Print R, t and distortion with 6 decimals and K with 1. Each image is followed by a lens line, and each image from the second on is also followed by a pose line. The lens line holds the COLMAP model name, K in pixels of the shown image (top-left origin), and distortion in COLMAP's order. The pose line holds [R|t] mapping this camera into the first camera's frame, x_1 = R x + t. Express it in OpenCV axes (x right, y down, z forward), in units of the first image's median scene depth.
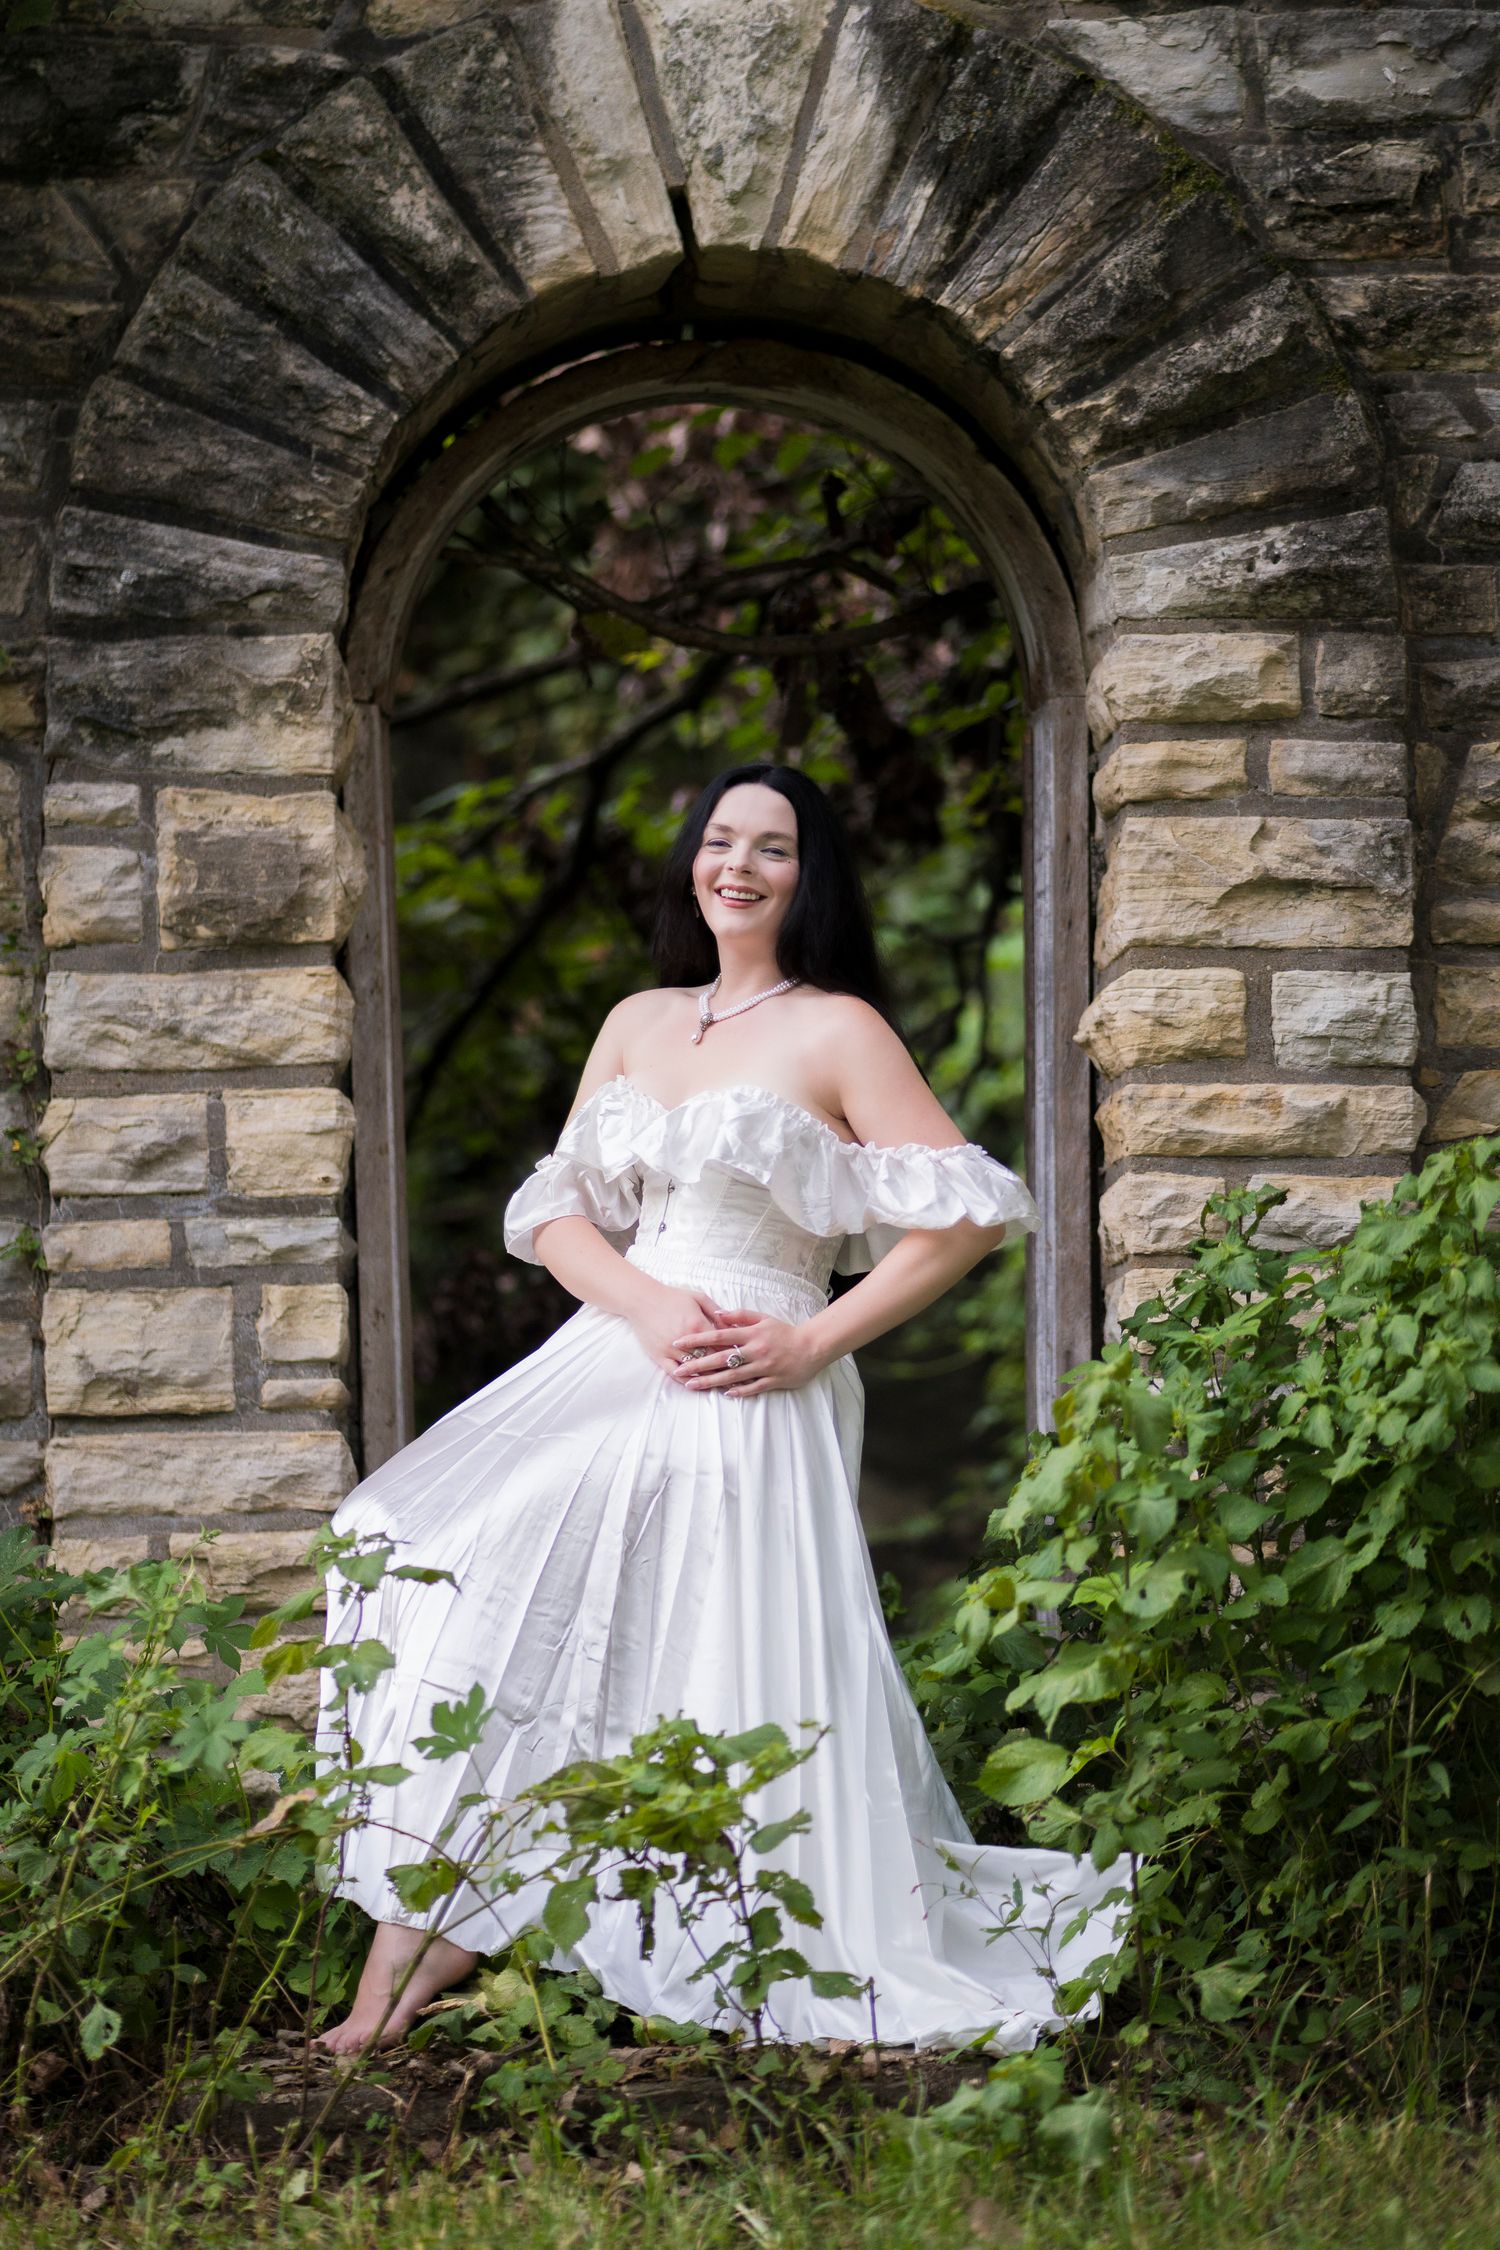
lens RADIAL K [[6218.2, 0, 710.9], [0, 6218.2, 1035.9], [0, 0, 1]] dist [-0.043336, 0.000000]
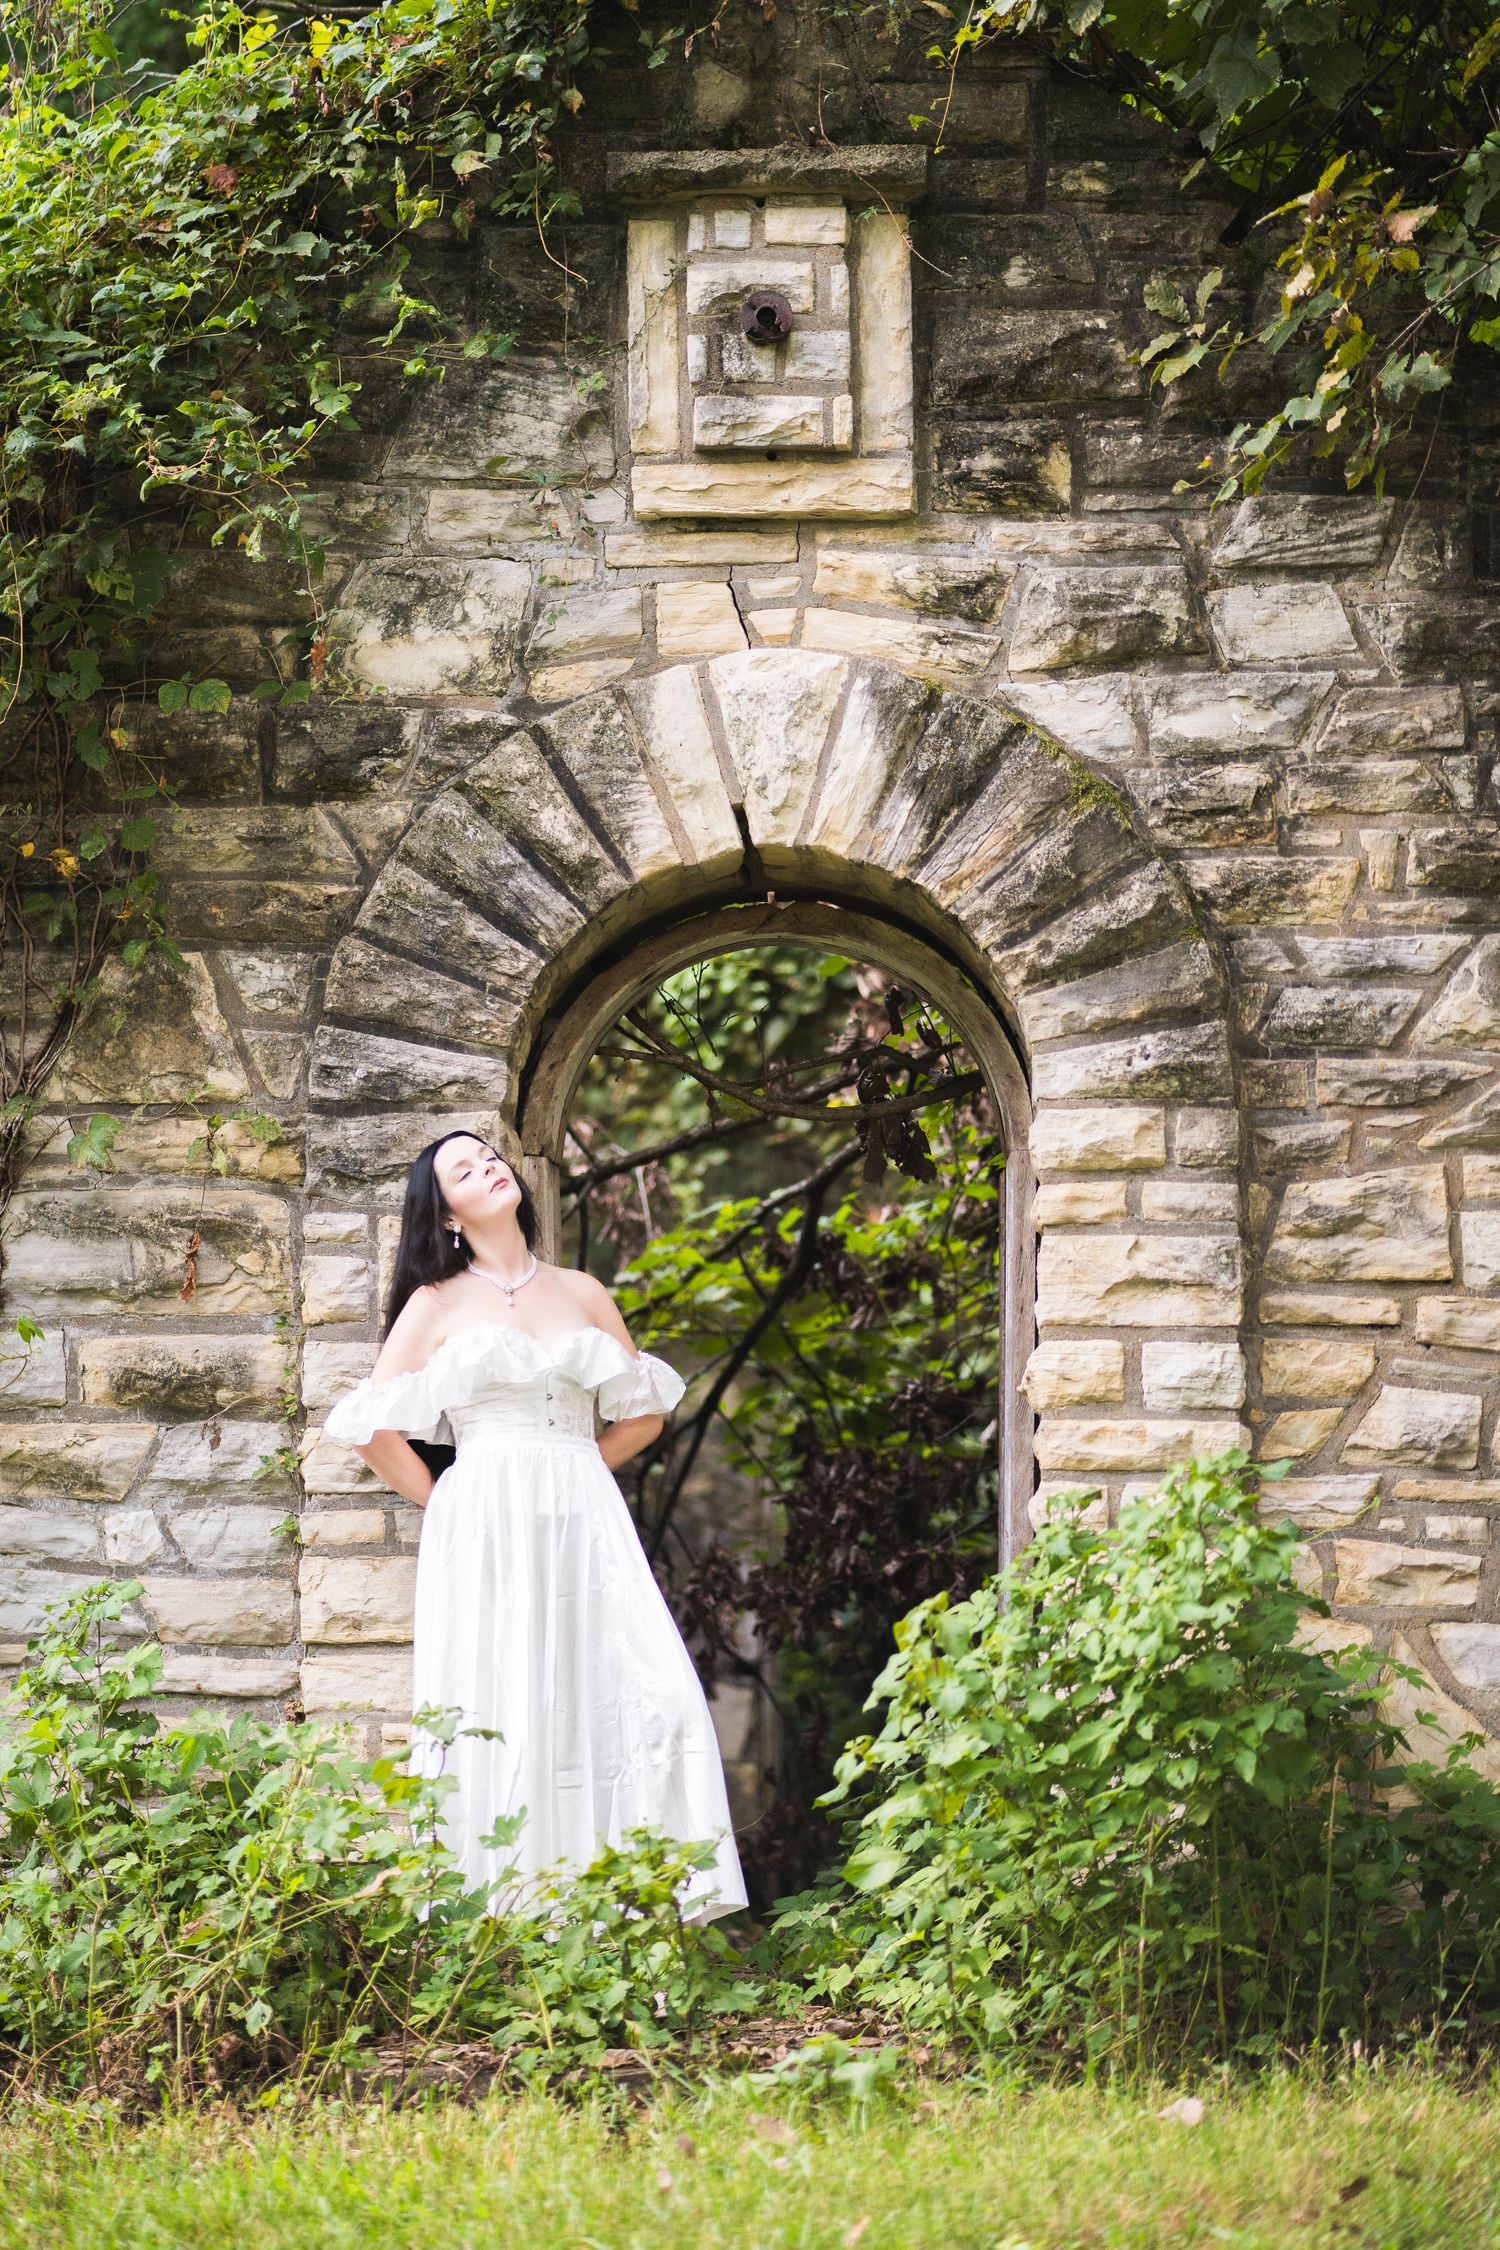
lens RADIAL K [[6218.2, 0, 767.4], [0, 6218.2, 1181.5], [0, 0, 1]] dist [-0.043336, 0.000000]
pose [[0.992697, -0.001494, -0.120623, 0.178084], [-0.002827, 0.999361, -0.035643, 0.003988], [0.120599, 0.035724, 0.992058, -0.445336]]
